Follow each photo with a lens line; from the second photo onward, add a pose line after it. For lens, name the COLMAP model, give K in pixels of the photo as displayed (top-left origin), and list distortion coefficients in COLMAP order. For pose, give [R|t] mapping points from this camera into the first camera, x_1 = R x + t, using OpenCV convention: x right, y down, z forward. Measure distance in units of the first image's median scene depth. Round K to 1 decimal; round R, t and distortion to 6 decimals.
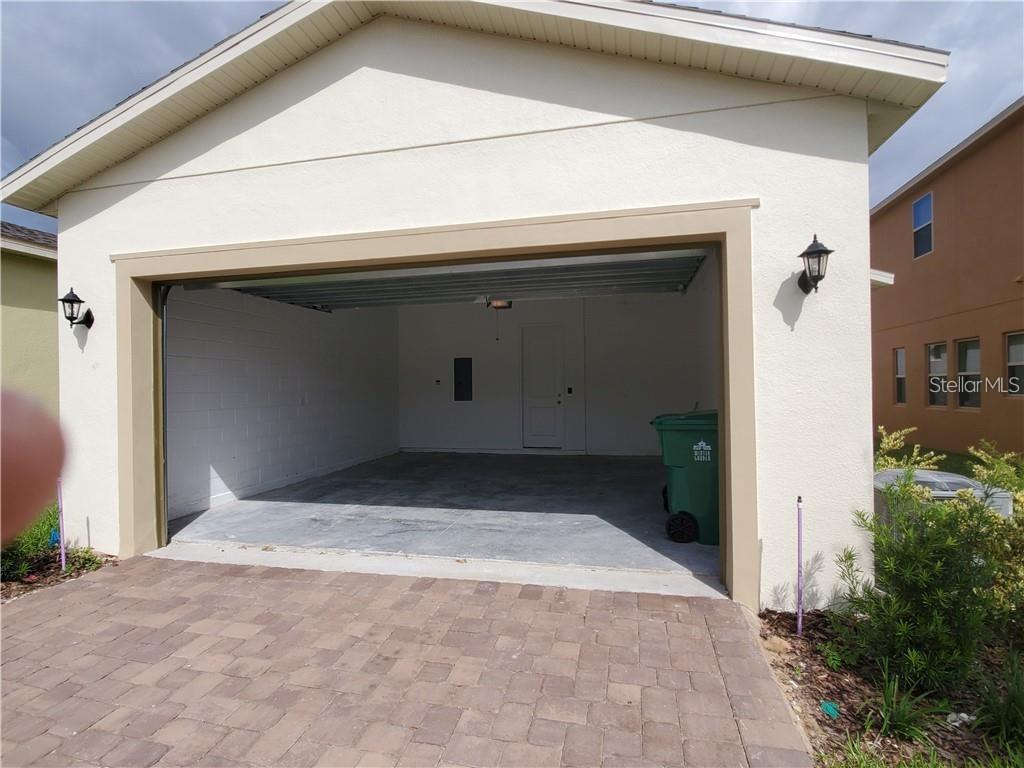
lens RADIAL K [[535.9, 0, 512.0], [0, 535.9, 384.0], [0, 0, 1]] dist [-0.002705, -0.000639]
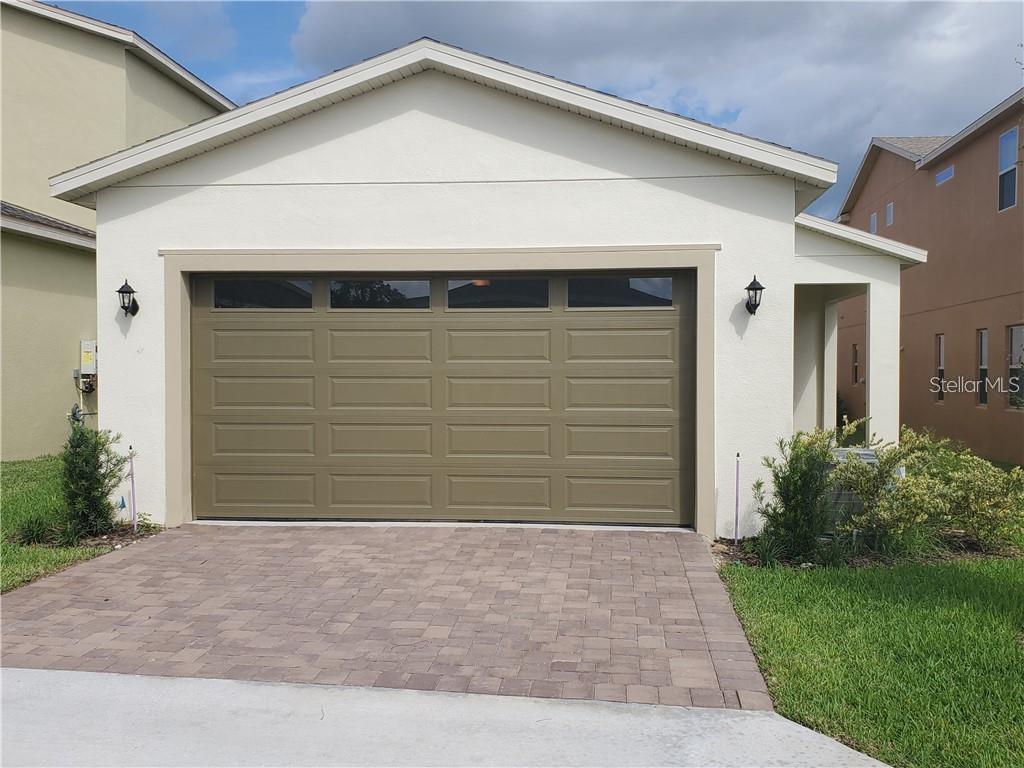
lens RADIAL K [[789.1, 0, 512.0], [0, 789.1, 384.0], [0, 0, 1]] dist [0.049923, -0.000336]
pose [[0.996616, 0.013804, 0.081037, -0.194481], [-0.015281, 0.999728, 0.017628, -0.008679], [-0.080771, -0.018807, 0.996555, -0.819547]]
